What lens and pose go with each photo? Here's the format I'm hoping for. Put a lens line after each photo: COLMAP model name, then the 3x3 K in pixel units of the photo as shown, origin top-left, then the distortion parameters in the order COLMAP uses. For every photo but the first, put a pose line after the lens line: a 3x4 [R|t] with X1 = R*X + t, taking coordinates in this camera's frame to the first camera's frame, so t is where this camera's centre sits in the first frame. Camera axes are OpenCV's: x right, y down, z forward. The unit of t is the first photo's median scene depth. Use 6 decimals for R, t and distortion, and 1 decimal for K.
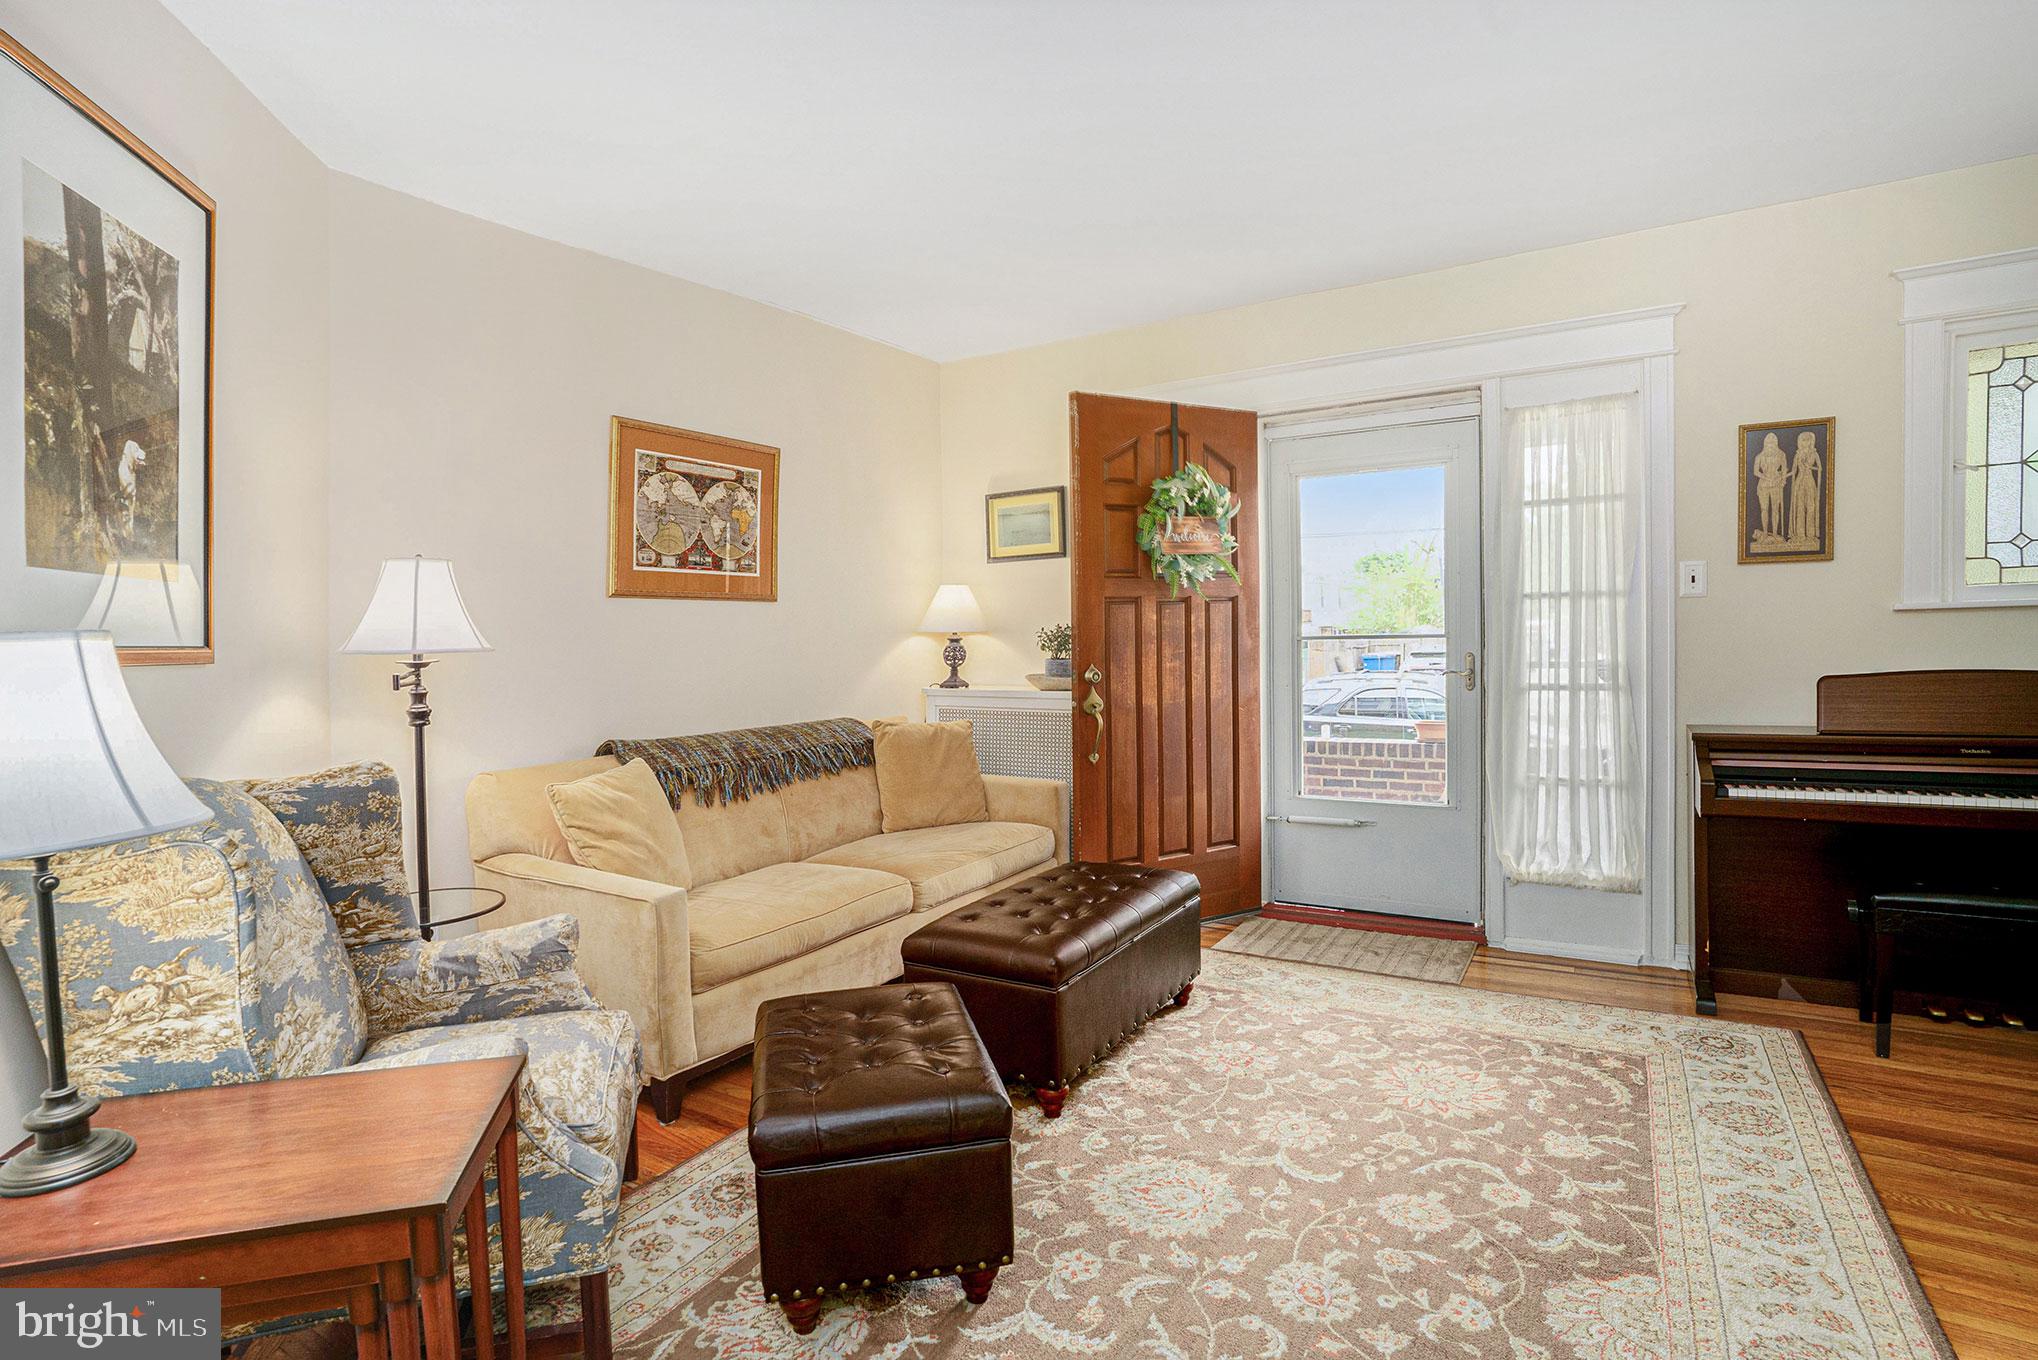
lens RADIAL K [[1057.5, 0, 980.5], [0, 1057.5, 680.4], [0, 0, 1]] dist [-0.034666, 0.009256]
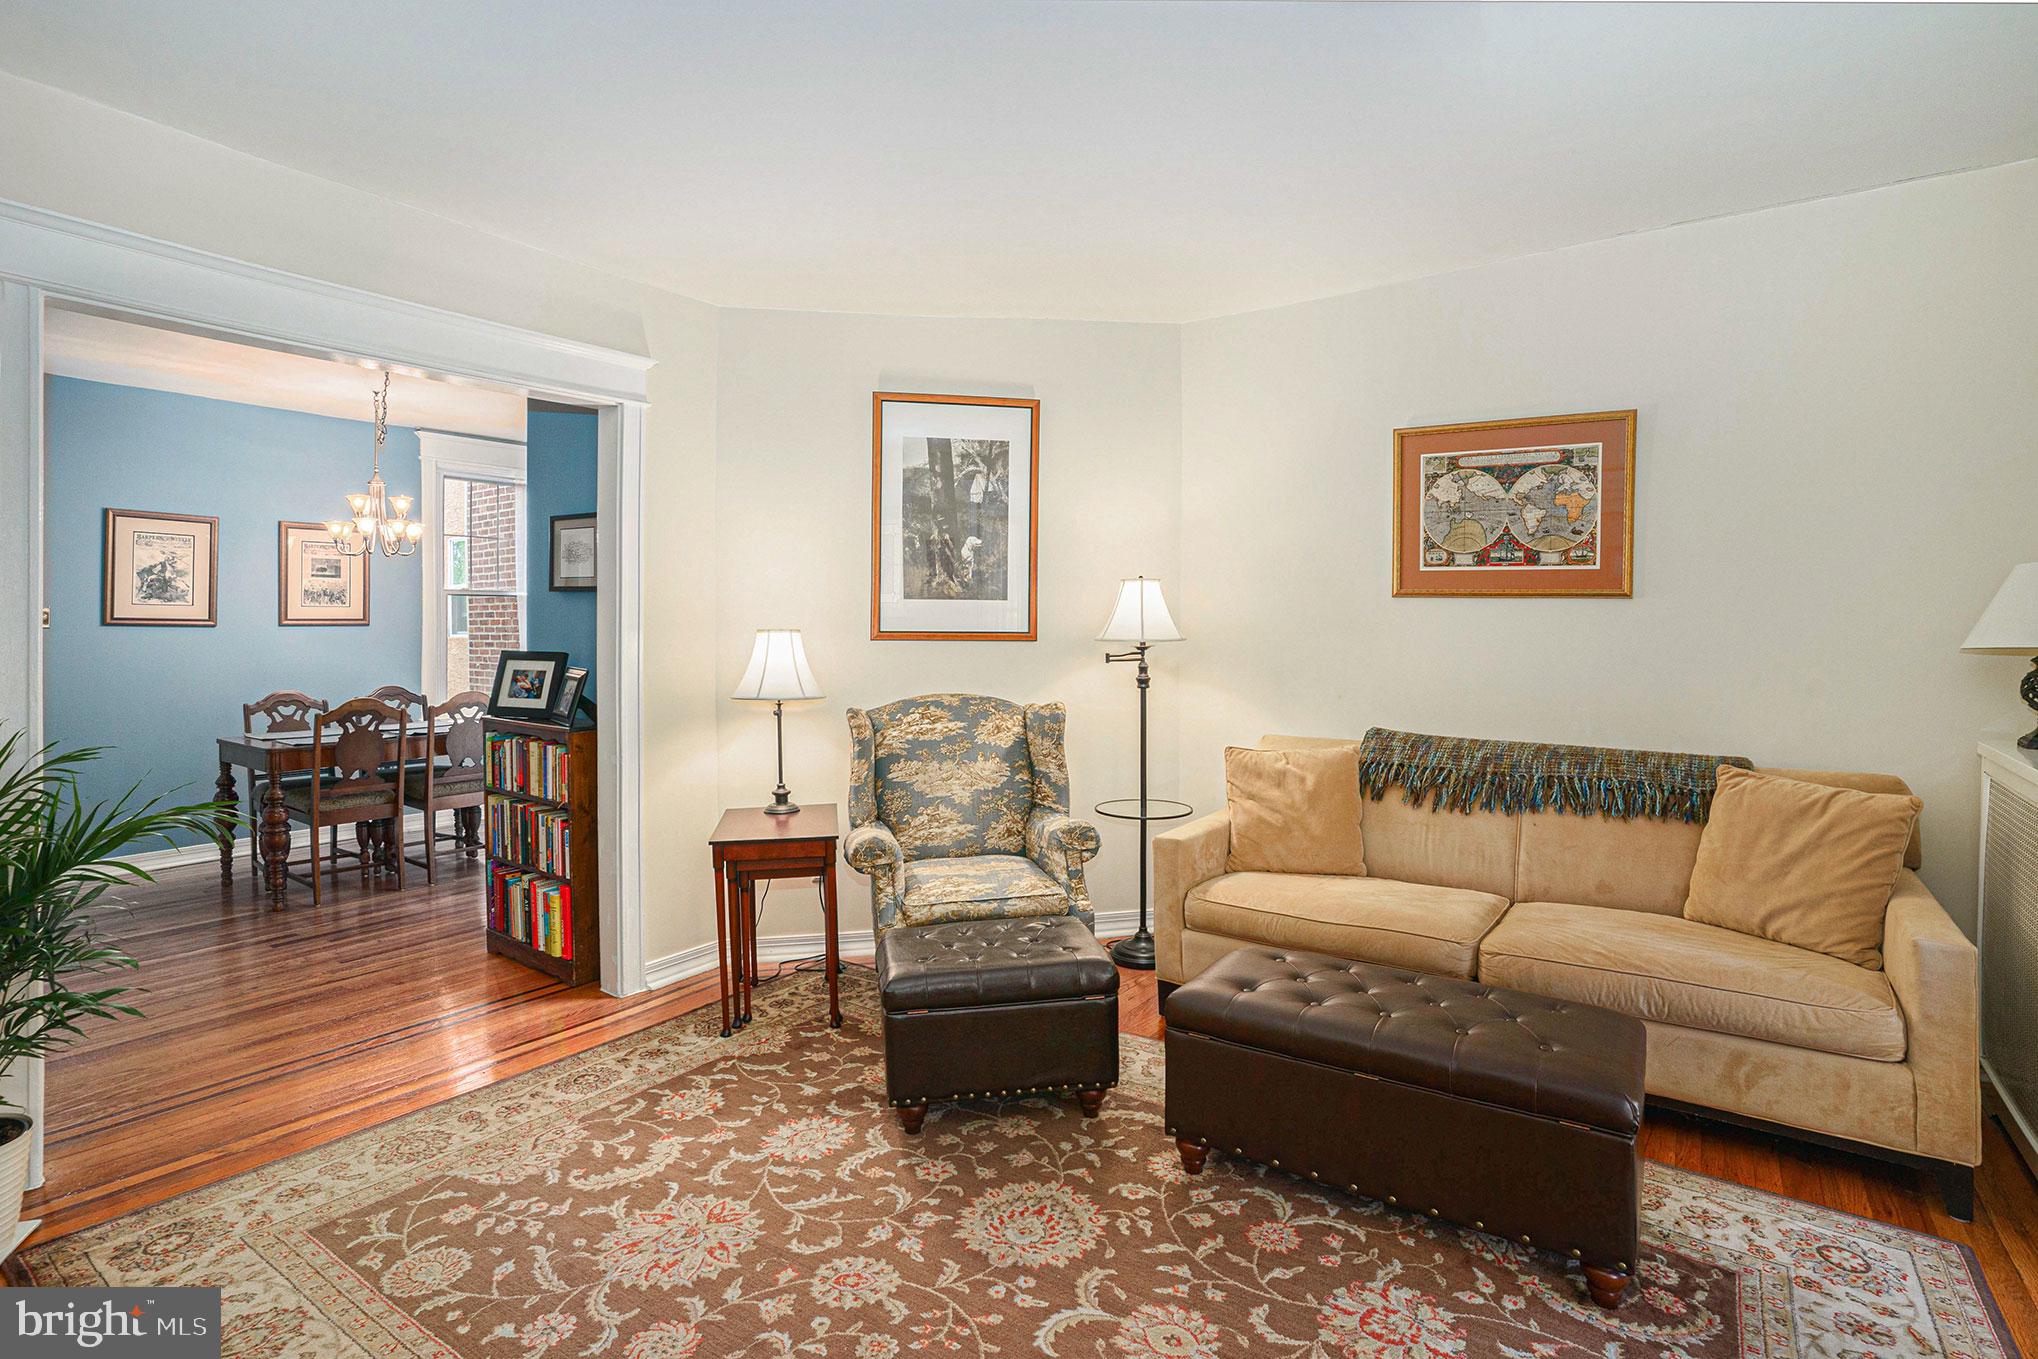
lens RADIAL K [[1057.5, 0, 1007.7], [0, 1057.5, 632.2], [0, 0, 1]] dist [-0.034666, 0.009256]
pose [[-0.075021, 0.042150, -0.996291, 0.719848], [-0.044665, 0.997962, 0.045584, -0.070444], [0.996181, 0.047919, -0.072985, 0.645866]]
